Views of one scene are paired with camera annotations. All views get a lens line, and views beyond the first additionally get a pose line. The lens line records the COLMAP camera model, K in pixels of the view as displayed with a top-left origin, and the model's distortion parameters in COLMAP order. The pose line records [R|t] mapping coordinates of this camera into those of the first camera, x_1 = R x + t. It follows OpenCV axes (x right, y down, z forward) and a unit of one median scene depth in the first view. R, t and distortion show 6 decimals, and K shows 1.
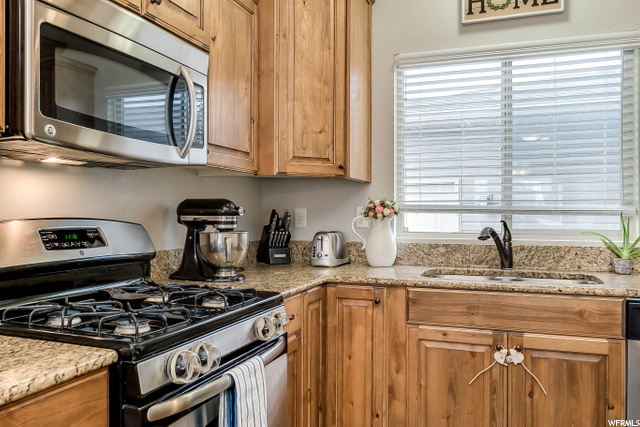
lens RADIAL K [[515.9, 0, 318.3], [0, 515.9, 213.8], [0, 0, 1]] dist [-0.009156, 0.018810]
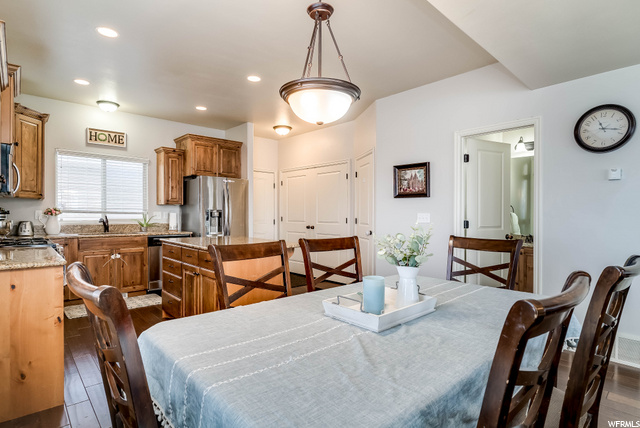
lens RADIAL K [[328.8, 0, 312.6], [0, 328.8, 218.1], [0, 0, 1]] dist [-0.012963, -0.000472]
pose [[0.466737, -0.010918, 0.884329, -0.776287], [-0.004092, 0.999886, 0.014504, -0.005653], [-0.884387, -0.010388, 0.466639, -0.954813]]
